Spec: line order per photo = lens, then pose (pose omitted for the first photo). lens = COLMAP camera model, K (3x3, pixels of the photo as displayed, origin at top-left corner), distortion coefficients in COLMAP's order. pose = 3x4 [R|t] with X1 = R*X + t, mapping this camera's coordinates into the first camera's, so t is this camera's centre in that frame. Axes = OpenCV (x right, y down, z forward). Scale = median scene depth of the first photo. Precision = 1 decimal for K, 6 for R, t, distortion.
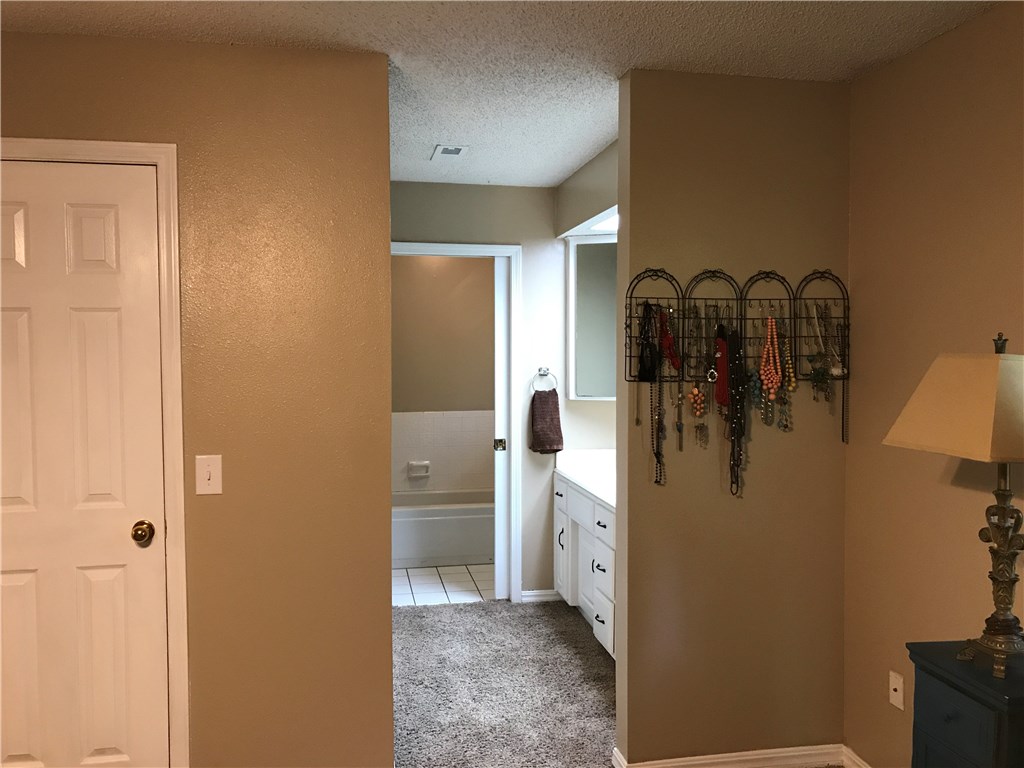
lens RADIAL K [[835.4, 0, 511.9], [0, 835.4, 384.8], [0, 0, 1]] dist [0.000055, -0.000179]
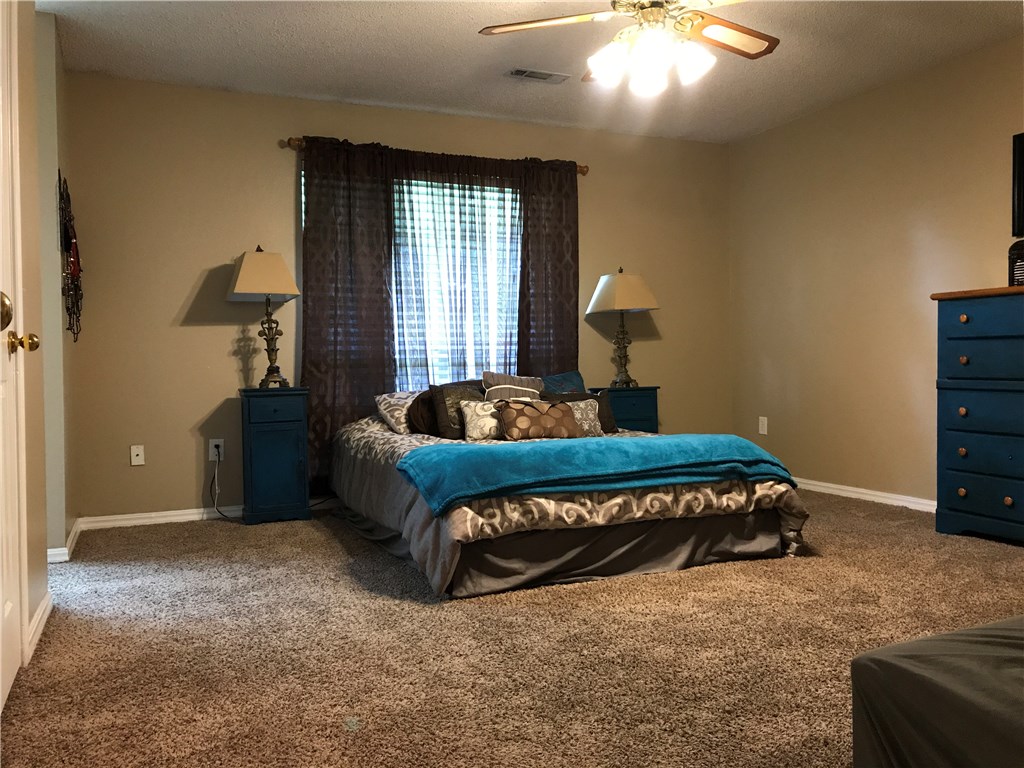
lens RADIAL K [[835.4, 0, 511.8], [0, 835.4, 383.1], [0, 0, 1]] dist [0.000055, -0.000179]
pose [[-0.219724, -0.017971, 0.975397, -1.777657], [0.055626, 0.997973, 0.030917, 0.276968], [-0.973975, 0.061050, -0.218279, 0.820385]]
